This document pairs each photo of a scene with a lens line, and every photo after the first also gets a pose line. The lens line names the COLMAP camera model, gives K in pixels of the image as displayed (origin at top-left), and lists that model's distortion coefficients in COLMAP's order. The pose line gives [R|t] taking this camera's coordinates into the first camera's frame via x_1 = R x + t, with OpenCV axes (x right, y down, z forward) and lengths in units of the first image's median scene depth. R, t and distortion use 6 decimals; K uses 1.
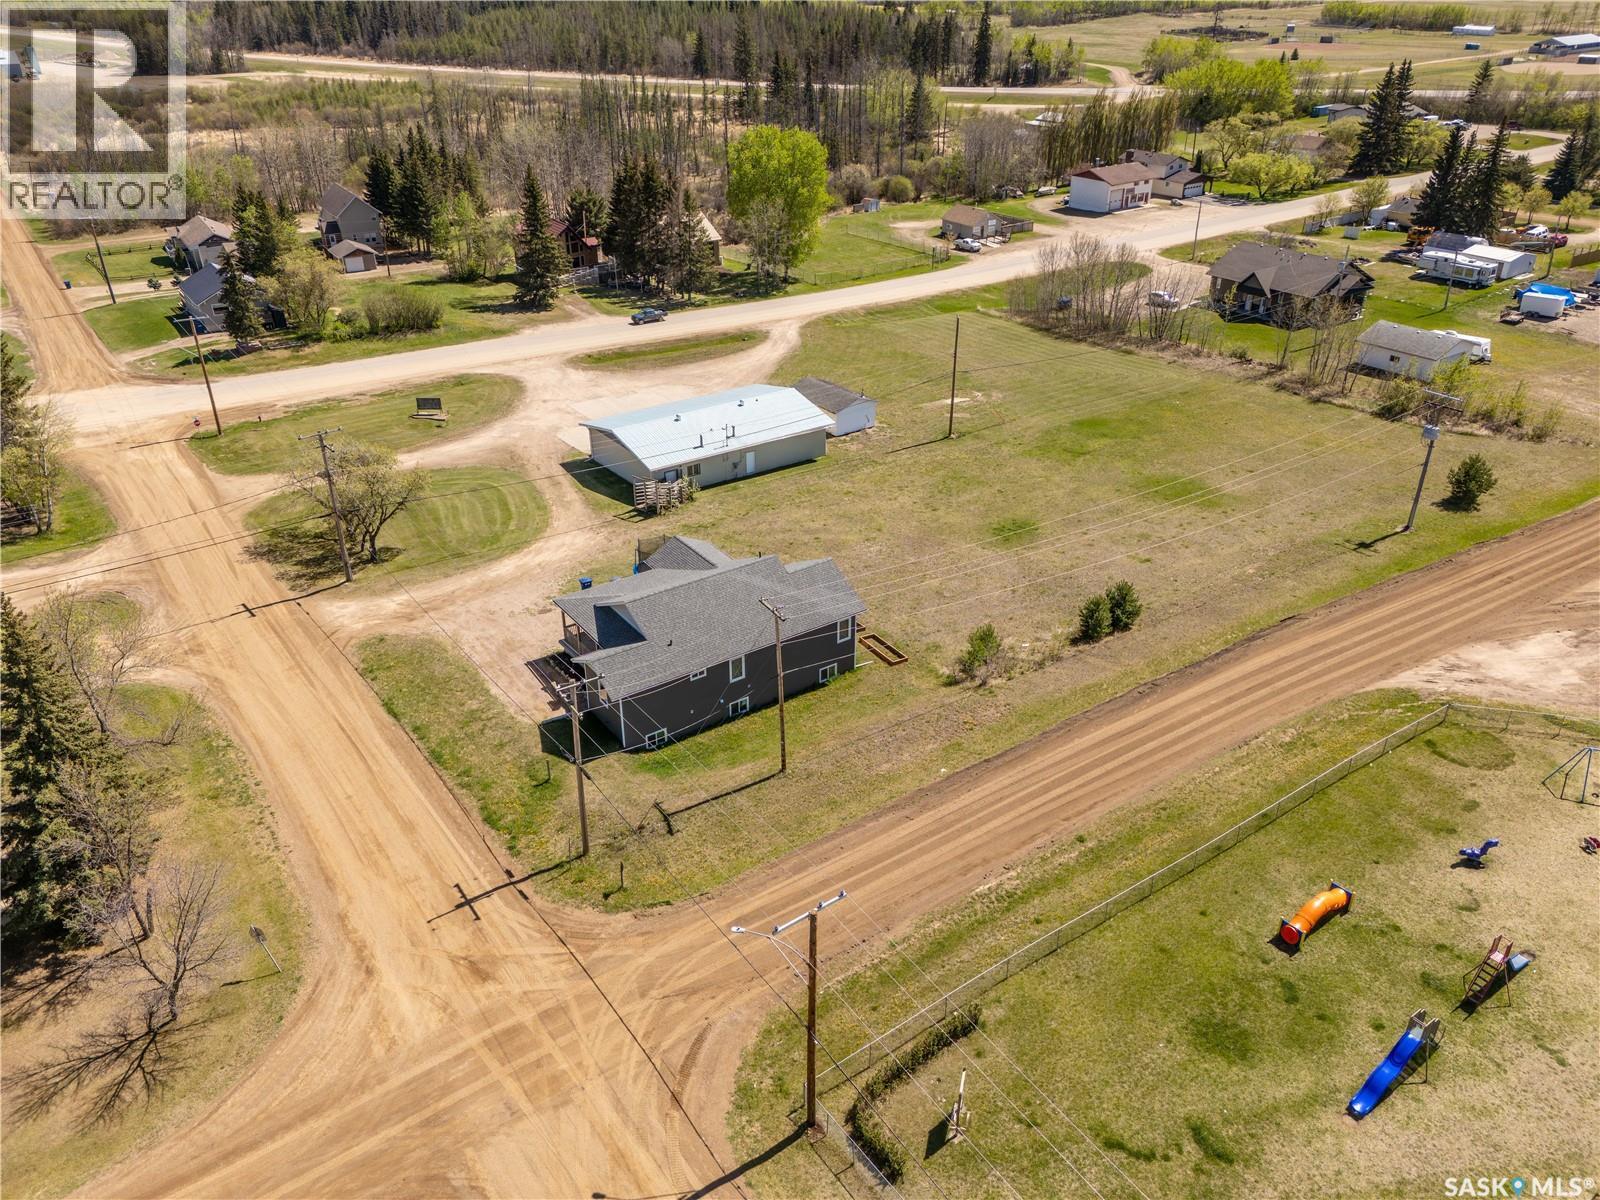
lens RADIAL K [[1167.1, 0, 800.0], [0, 1167.1, 600.0], [0, 0, 1]] dist [0.063097, -0.052243]
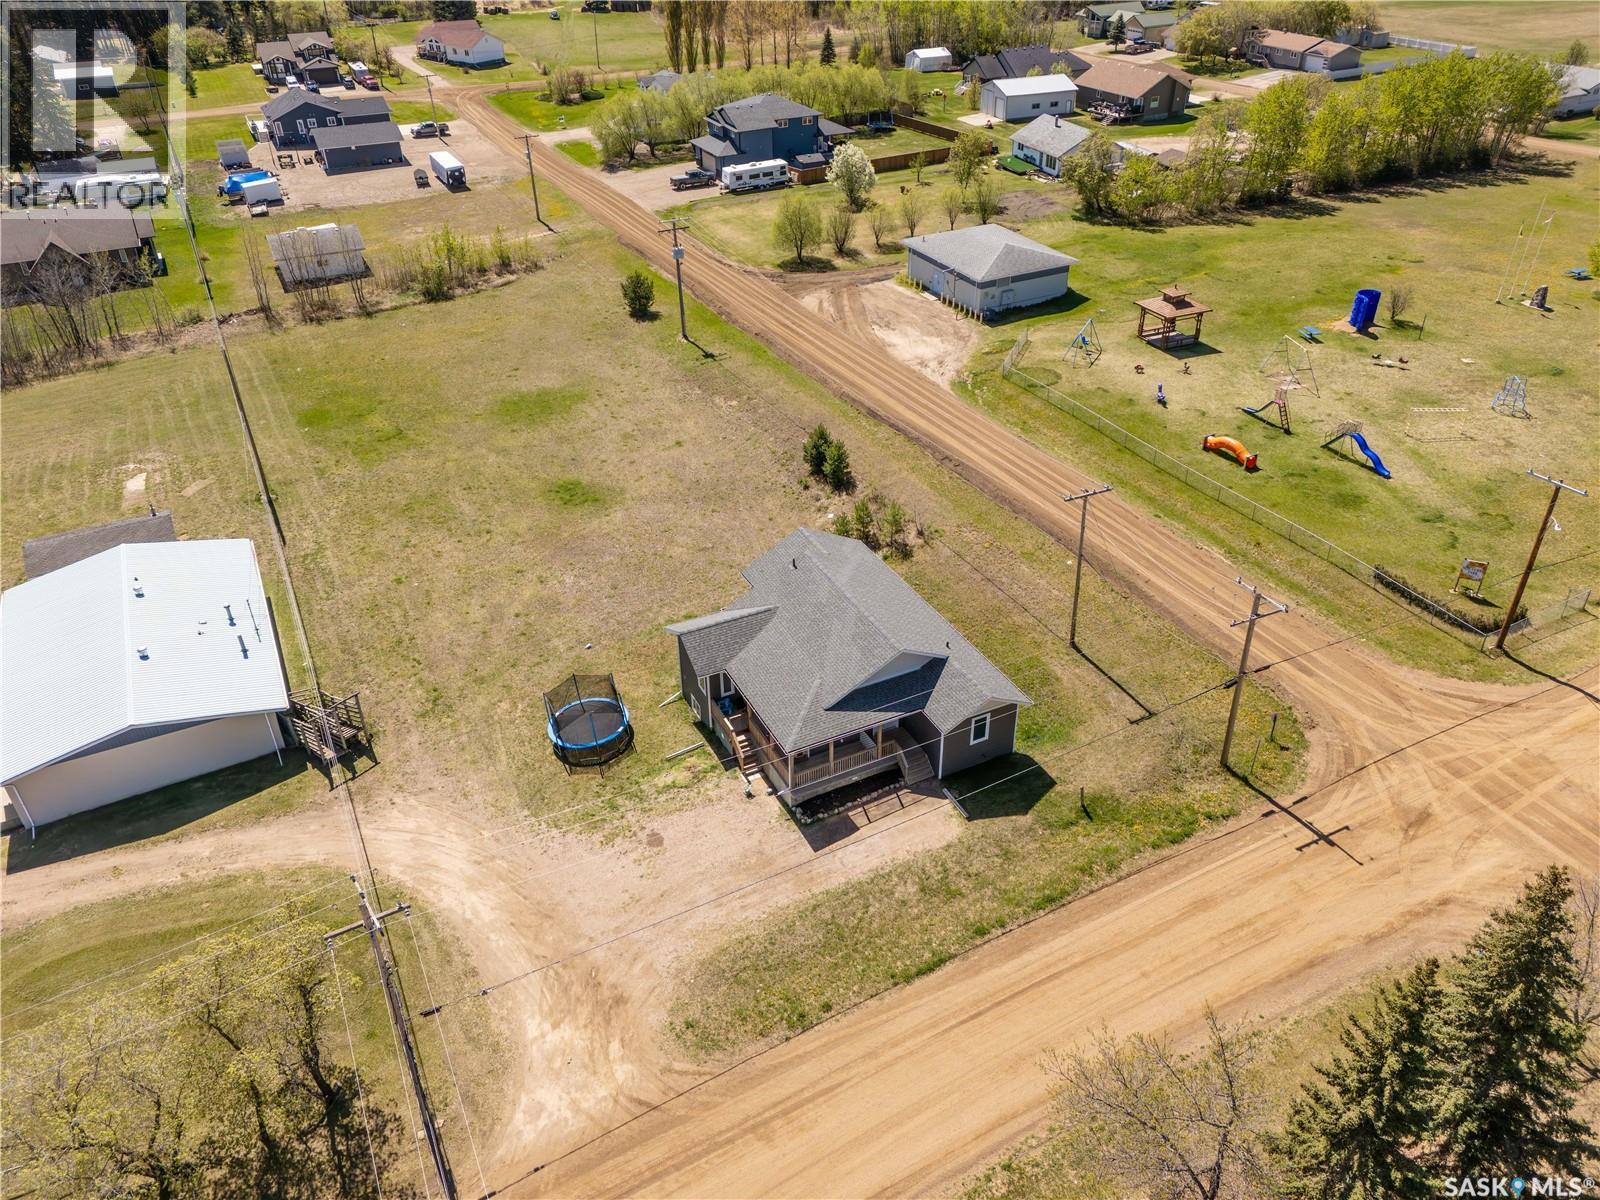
lens RADIAL K [[1167.1, 0, 800.0], [0, 1167.1, 600.0], [0, 0, 1]] dist [0.063097, -0.052243]
pose [[0.152724, -0.546451, 0.823448, -0.572856], [0.490019, 0.765456, 0.417084, -0.282909], [-0.858229, 0.339807, 0.384675, 0.506698]]
